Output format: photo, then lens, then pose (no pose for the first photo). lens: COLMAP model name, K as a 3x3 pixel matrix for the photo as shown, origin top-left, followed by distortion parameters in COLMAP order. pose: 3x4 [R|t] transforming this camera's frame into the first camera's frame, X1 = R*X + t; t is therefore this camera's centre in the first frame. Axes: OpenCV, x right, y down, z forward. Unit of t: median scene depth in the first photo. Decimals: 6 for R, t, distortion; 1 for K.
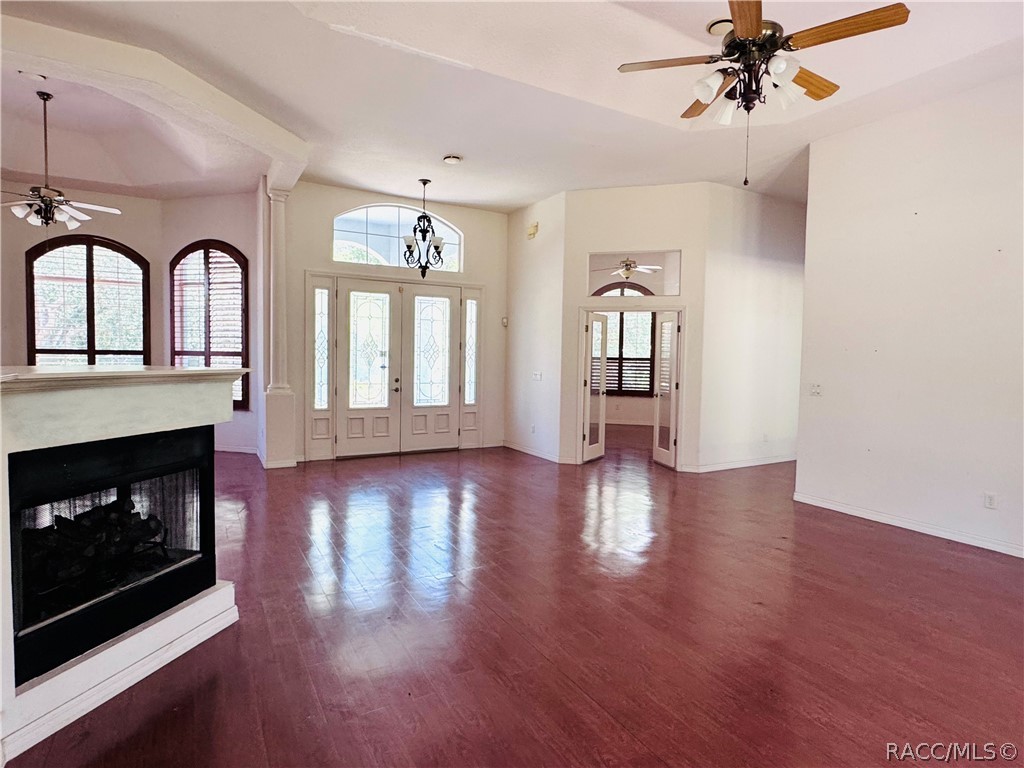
lens RADIAL K [[567.0, 0, 515.9], [0, 567.0, 384.4], [0, 0, 1]] dist [0.000966, 0.000384]
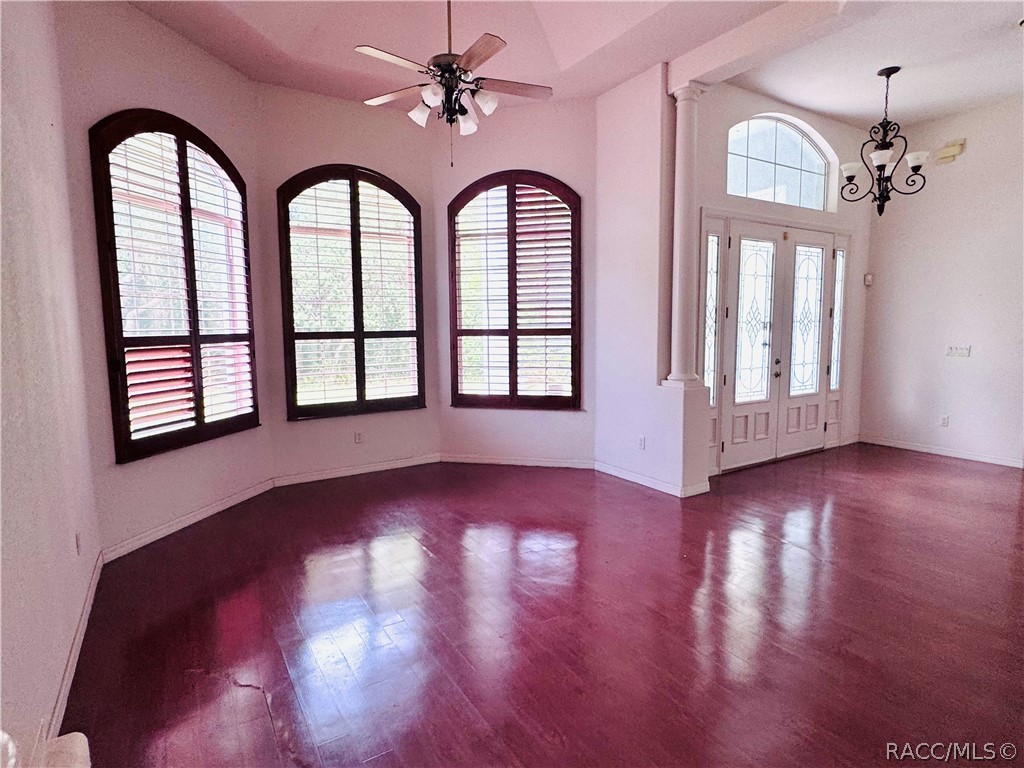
lens RADIAL K [[567.0, 0, 508.1], [0, 567.0, 383.6], [0, 0, 1]] dist [0.000966, 0.000384]
pose [[0.998469, -0.032556, 0.044725, -0.594696], [0.030374, 0.998355, 0.048633, -0.025510], [-0.046234, -0.047201, 0.997815, 0.286937]]
